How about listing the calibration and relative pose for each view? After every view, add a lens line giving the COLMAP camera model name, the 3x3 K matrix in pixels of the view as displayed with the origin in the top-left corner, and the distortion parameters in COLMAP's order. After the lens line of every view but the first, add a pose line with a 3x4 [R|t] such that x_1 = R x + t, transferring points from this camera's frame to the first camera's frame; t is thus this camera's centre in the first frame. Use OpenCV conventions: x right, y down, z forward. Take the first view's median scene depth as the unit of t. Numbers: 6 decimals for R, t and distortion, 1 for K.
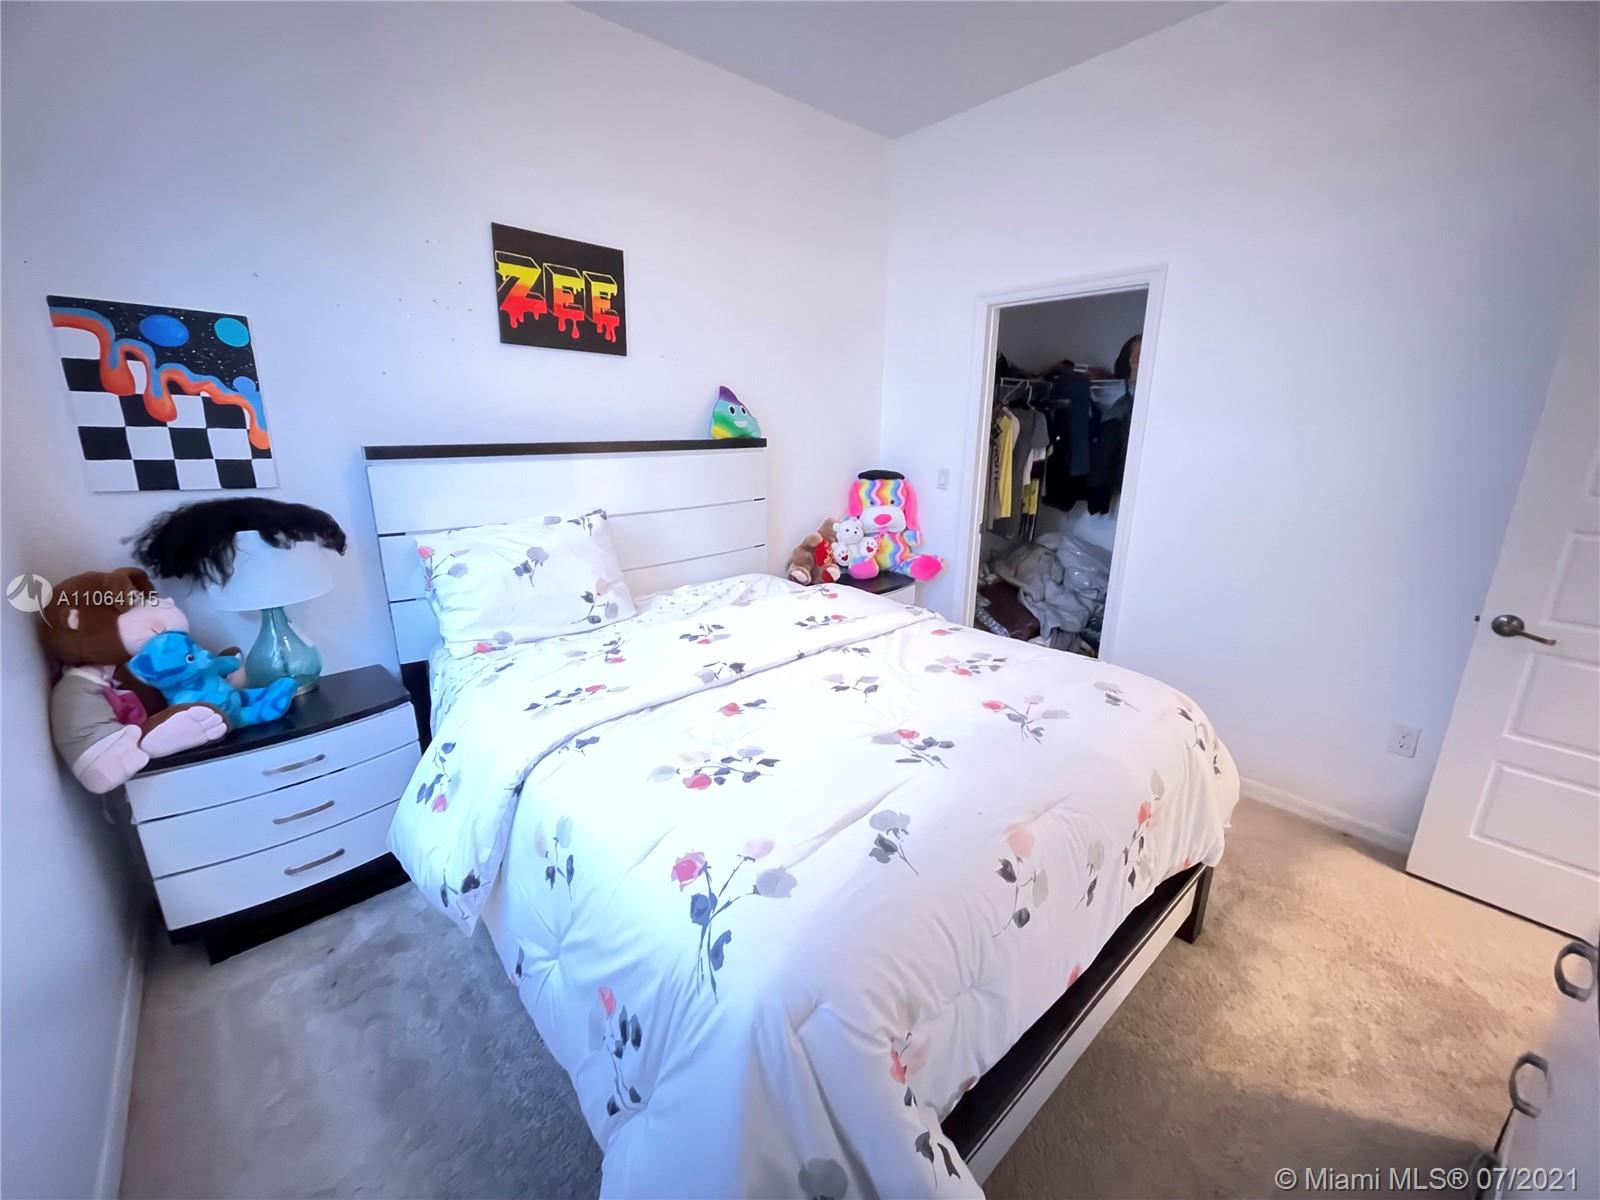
lens RADIAL K [[644.6, 0, 796.8], [0, 644.6, 602.0], [0, 0, 1]] dist [0.000114, 0.000295]
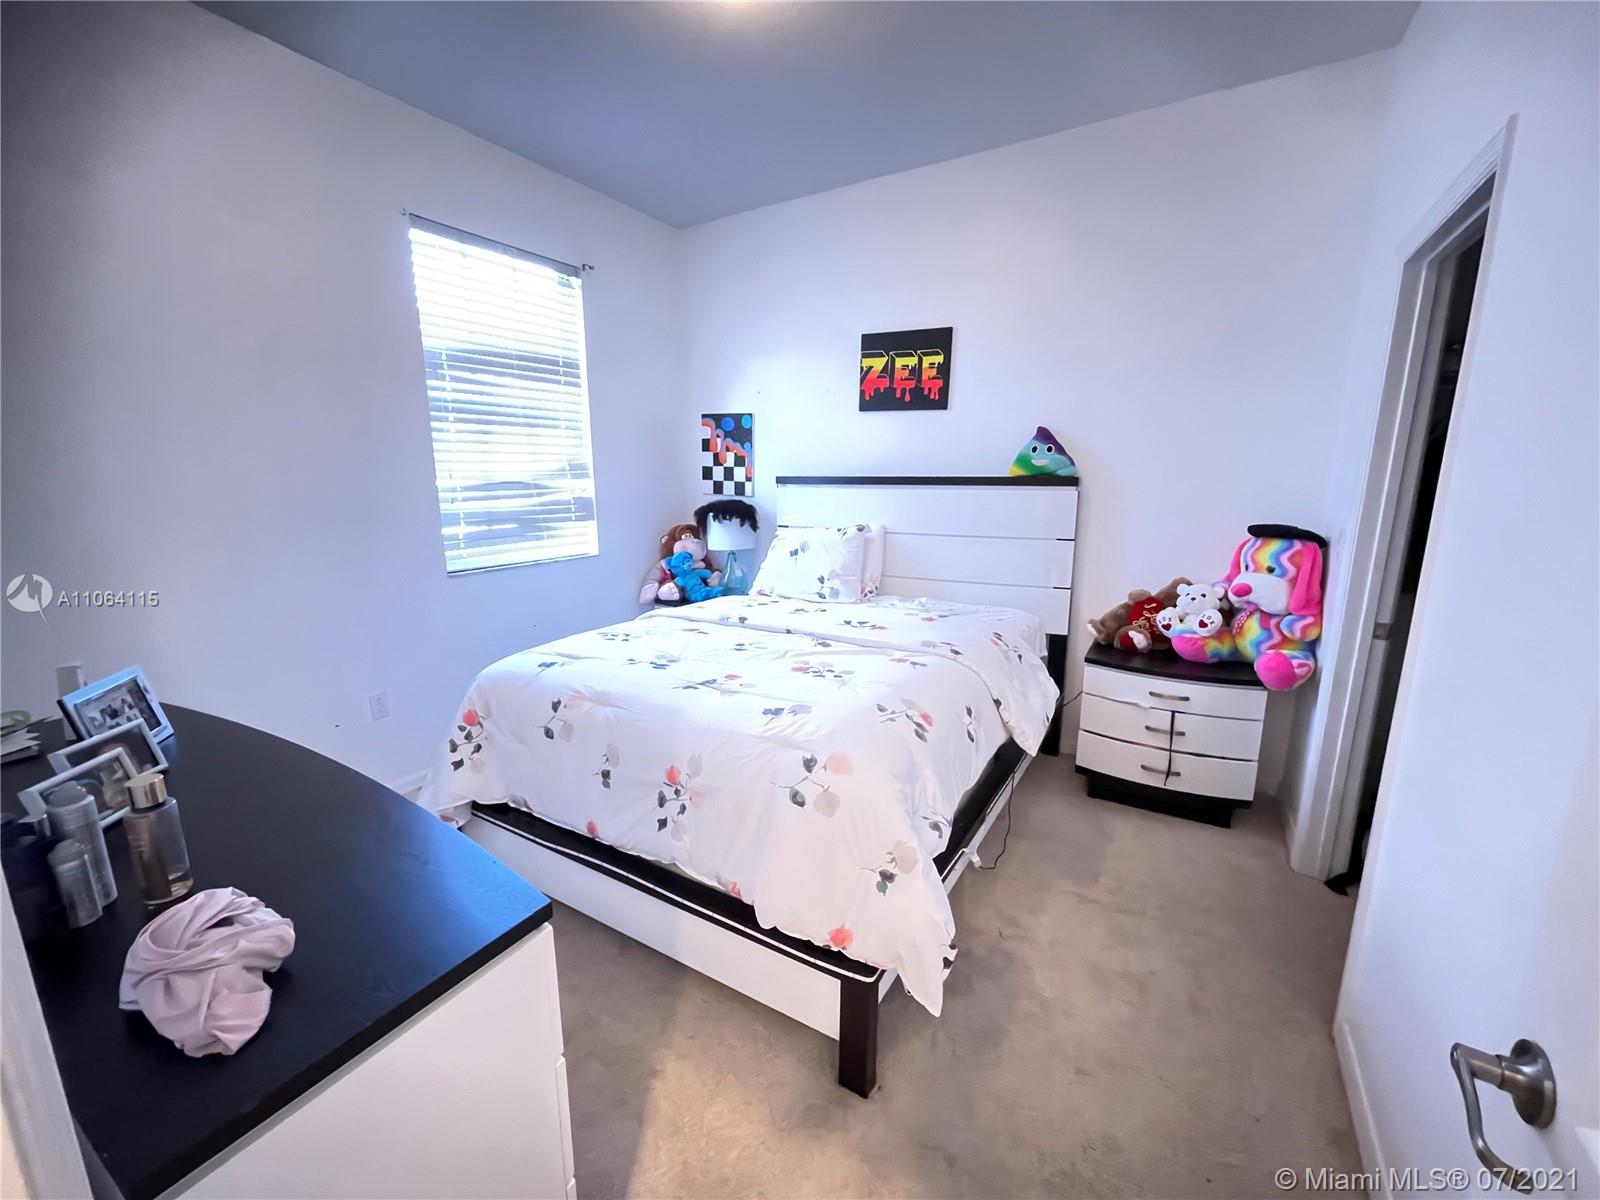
lens RADIAL K [[644.6, 0, 796.8], [0, 644.6, 602.0], [0, 0, 1]] dist [0.000114, 0.000295]
pose [[0.307134, 0.183356, -0.933836, 1.045386], [-0.257807, 0.960602, 0.103821, -0.097502], [0.916081, 0.208862, 0.342304, 0.470795]]
